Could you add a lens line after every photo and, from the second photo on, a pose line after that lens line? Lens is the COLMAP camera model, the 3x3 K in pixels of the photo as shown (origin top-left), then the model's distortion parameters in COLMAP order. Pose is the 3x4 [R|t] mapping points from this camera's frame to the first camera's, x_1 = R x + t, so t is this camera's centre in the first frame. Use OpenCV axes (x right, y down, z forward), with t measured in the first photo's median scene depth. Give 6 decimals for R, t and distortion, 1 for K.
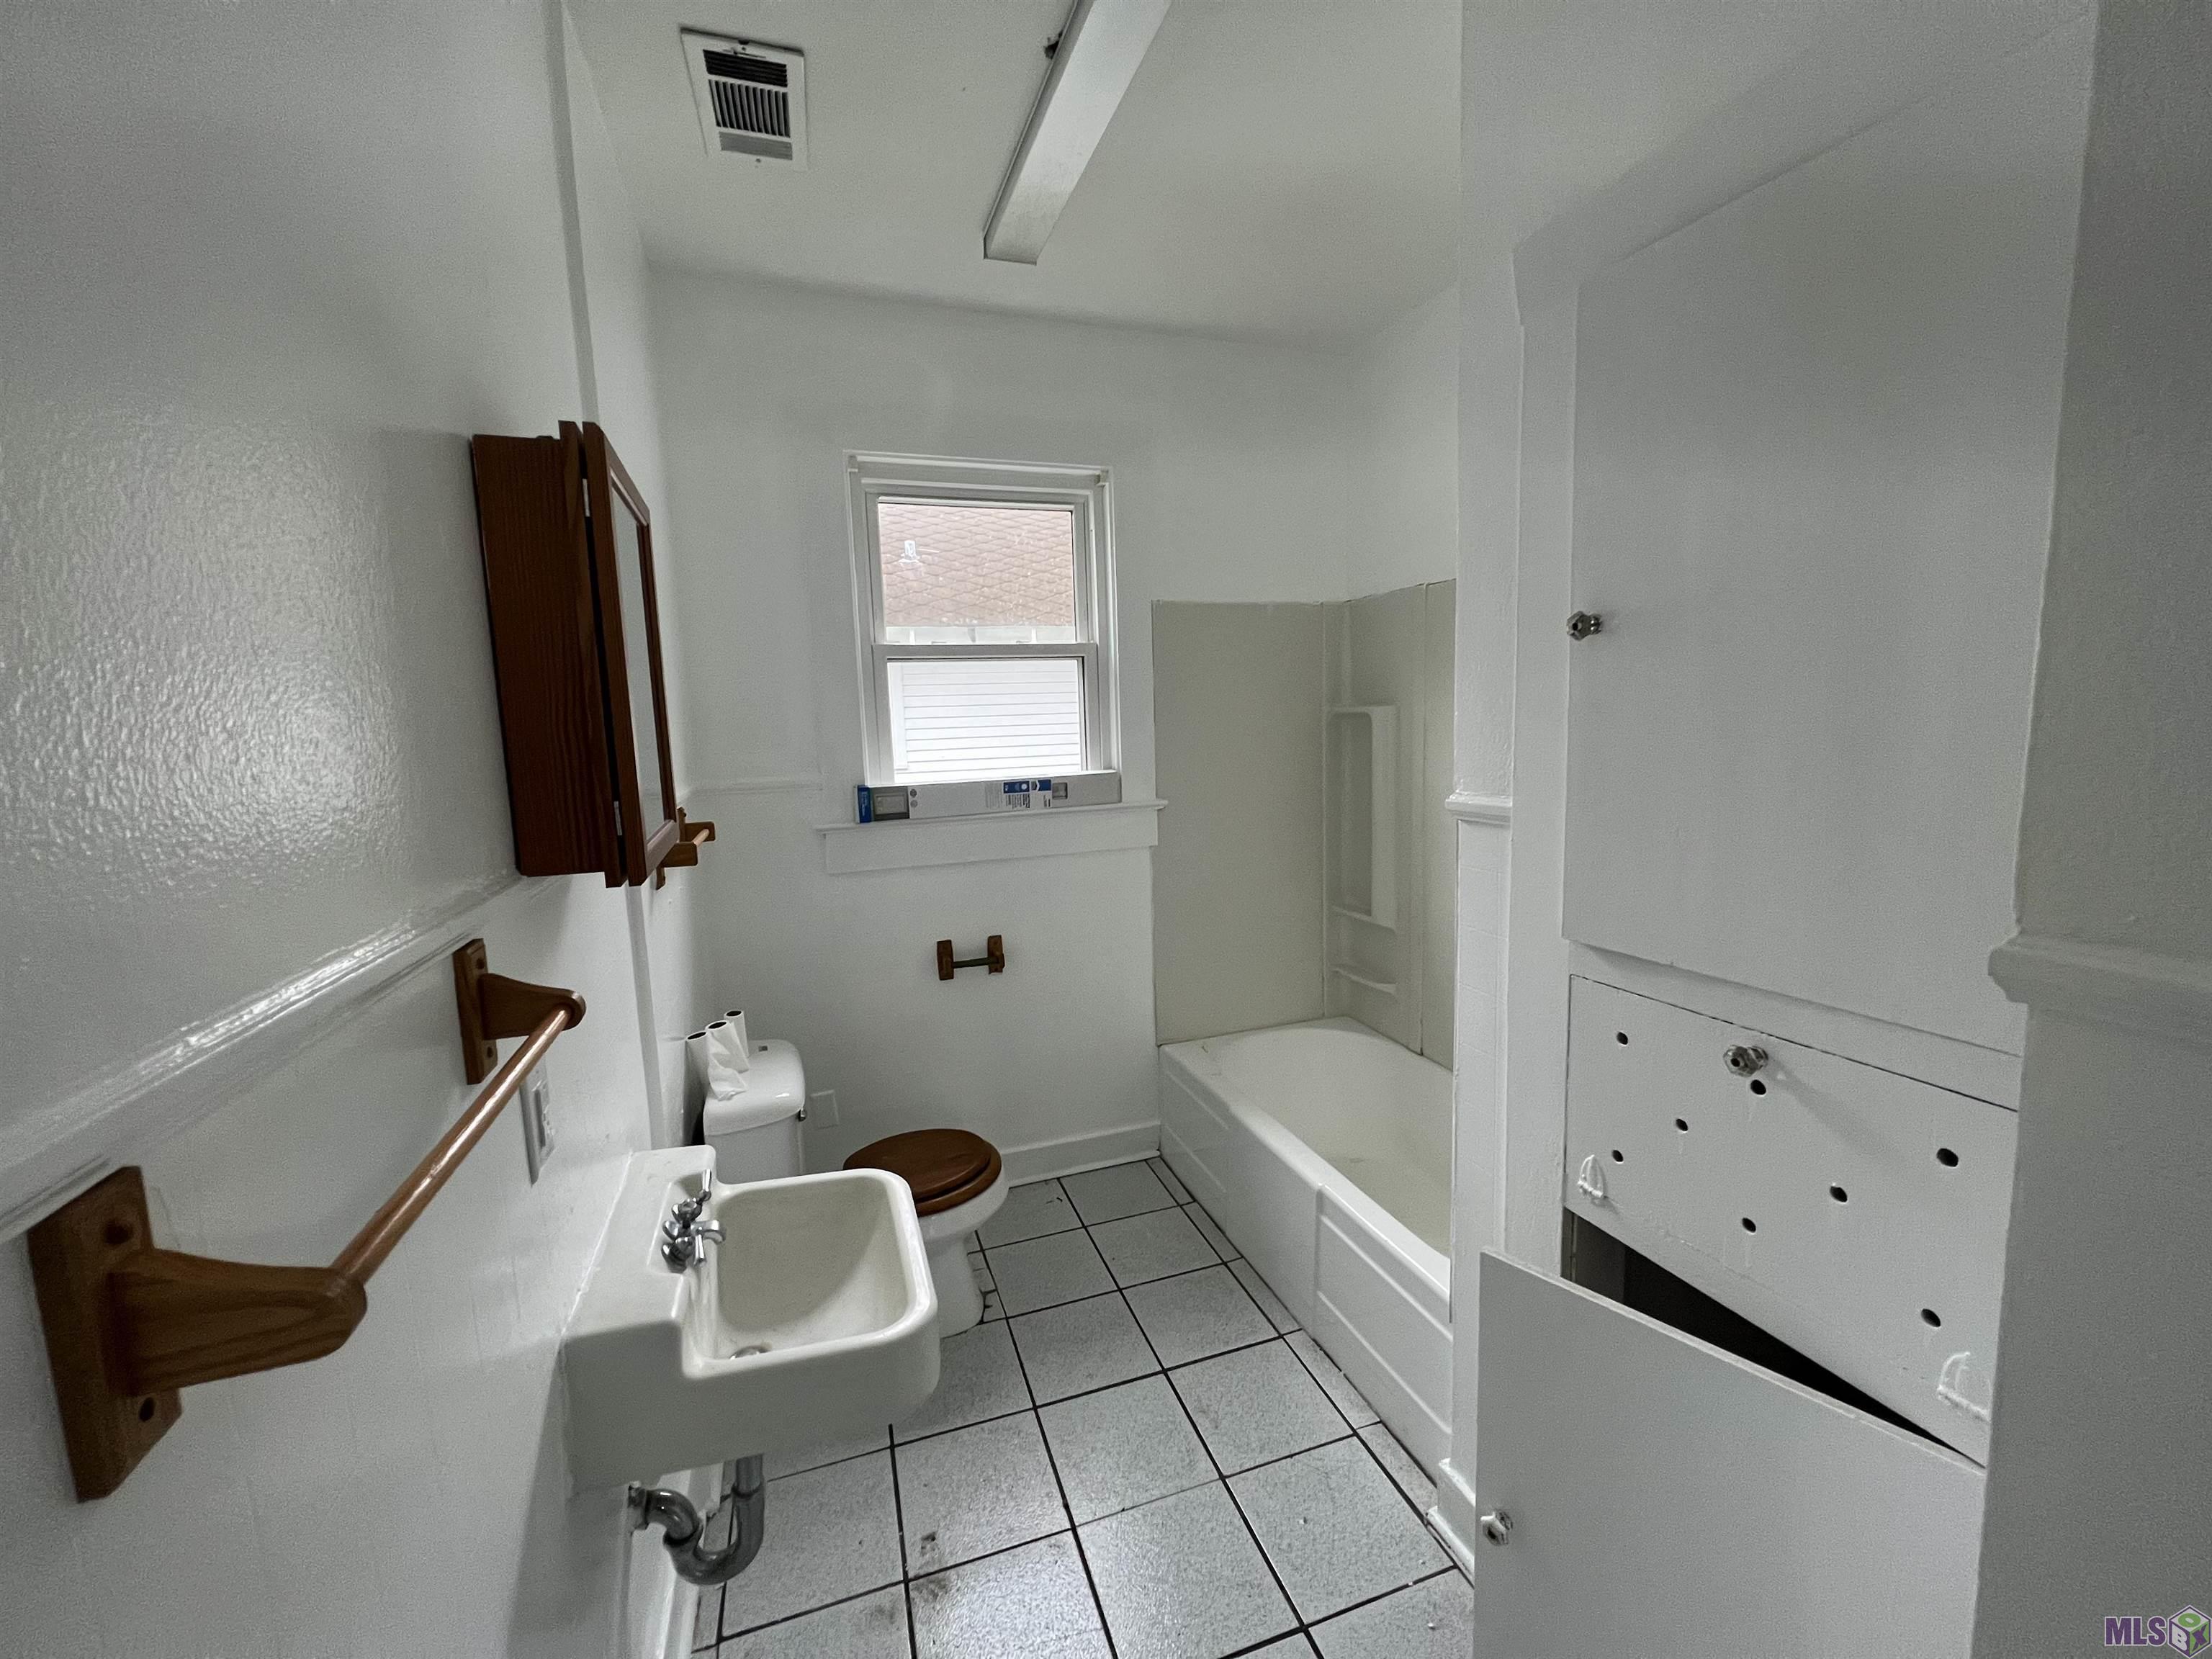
lens RADIAL K [[887.1, 0, 1106.5], [0, 887.1, 819.0], [0, 0, 1]] dist [0.000114, -0.000127]
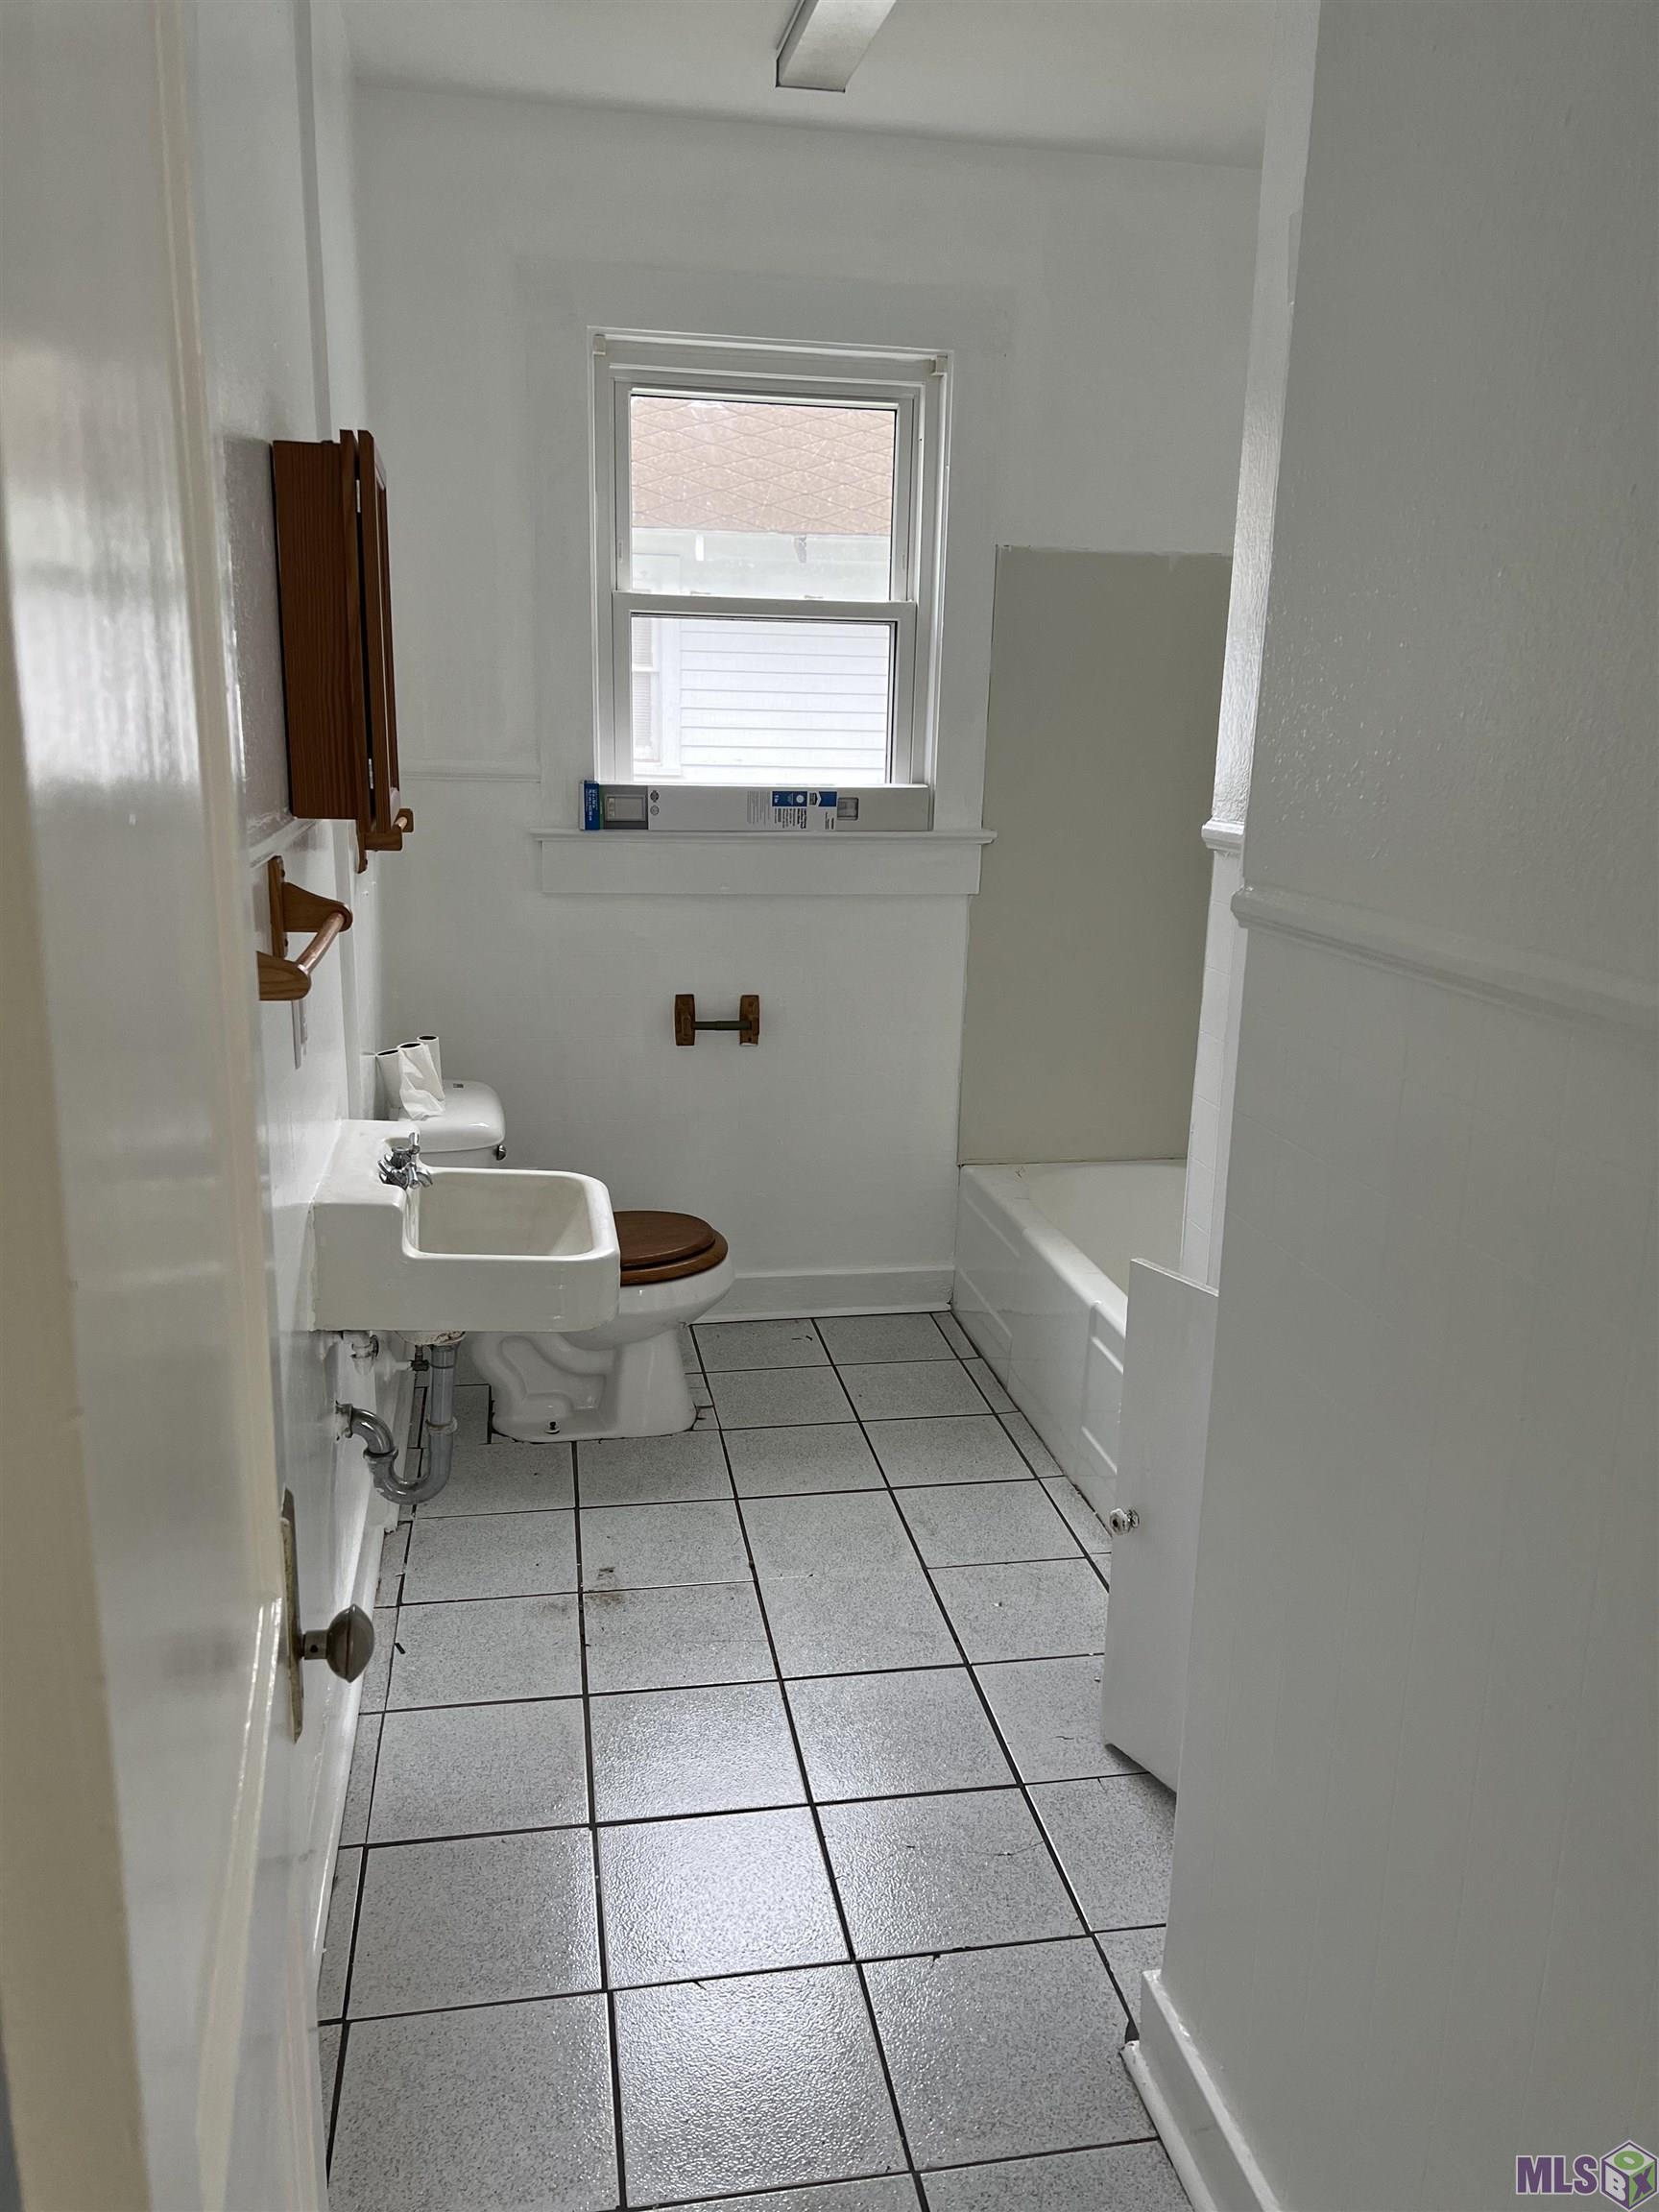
lens RADIAL K [[1656.4, 0, 829.5], [0, 1656.4, 1106.0], [0, 0, 1]] dist [0.113251, -0.156472]
pose [[0.987659, 0.090297, -0.127972, 0.143915], [-0.073618, 0.988836, 0.129551, 0.038849], [0.138242, -0.118531, 0.983280, -0.441609]]
